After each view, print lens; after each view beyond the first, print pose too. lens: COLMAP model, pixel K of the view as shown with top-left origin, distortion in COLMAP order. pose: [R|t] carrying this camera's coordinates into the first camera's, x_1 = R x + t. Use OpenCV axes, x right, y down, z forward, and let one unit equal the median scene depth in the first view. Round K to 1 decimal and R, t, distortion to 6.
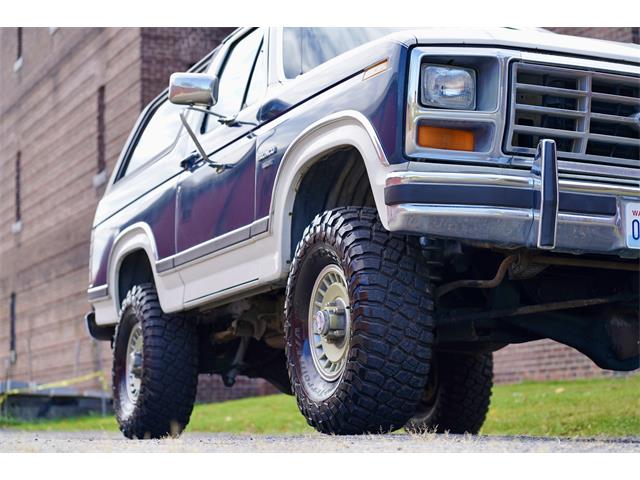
lens RADIAL K [[1529.6, 0, 320.0], [0, 1529.6, 240.0], [0, 0, 1]] dist [0.070062, -1.911600]
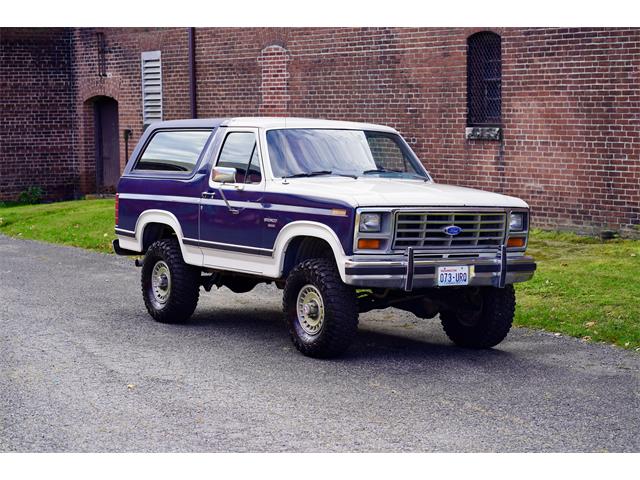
lens RADIAL K [[1504.7, 0, 320.0], [0, 1504.7, 240.0], [0, 0, 1]] dist [0.033650, -0.907624]
pose [[0.979730, -0.008795, 0.200129, -0.465520], [-0.032827, 0.978482, 0.203703, -0.550916], [-0.197614, -0.206144, 0.958360, -1.252589]]
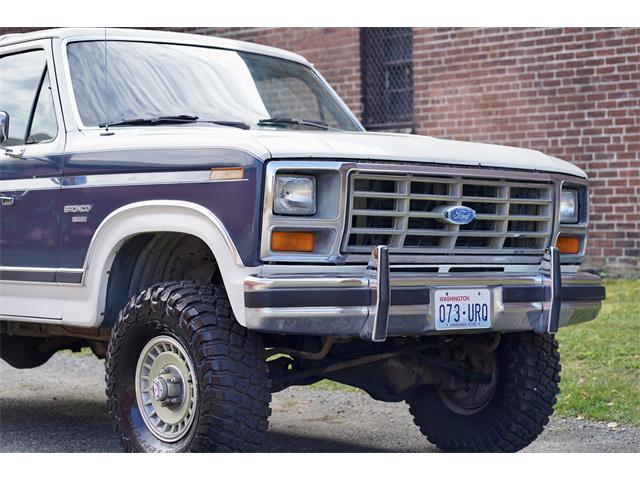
lens RADIAL K [[1529.6, 0, 320.0], [0, 1529.6, 240.0], [0, 0, 1]] dist [0.070062, -1.911600]
pose [[0.947412, -0.013022, 0.319751, -0.254591], [-0.033096, 0.989827, 0.138373, -0.221573], [-0.318300, -0.141679, 0.937343, -0.053291]]
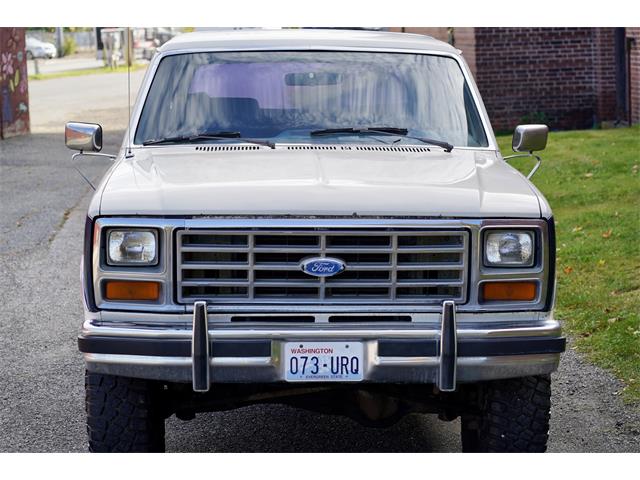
lens RADIAL K [[1578.2, 0, 320.0], [0, 1578.2, 240.0], [0, 0, 1]] dist [0.025655, -0.673007]
pose [[0.944095, 0.025658, -0.328673, 0.623725], [0.061831, 0.965494, 0.252977, -0.405914], [0.323823, -0.259157, 0.909932, -0.066047]]
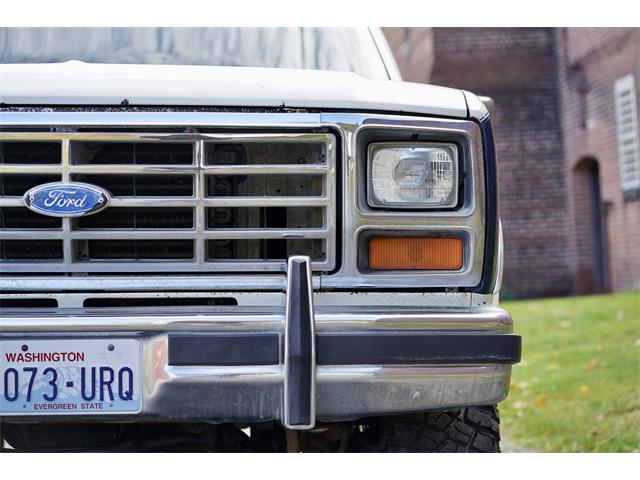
lens RADIAL K [[1552.9, 0, 320.0], [0, 1552.9, 207.9], [0, 0, 1]] dist [0.040216, -0.912816]
pose [[0.947642, -0.043462, -0.316362, 0.531811], [0.071925, 0.994288, 0.078850, -0.119598], [0.311128, -0.097476, 0.945356, 0.453800]]
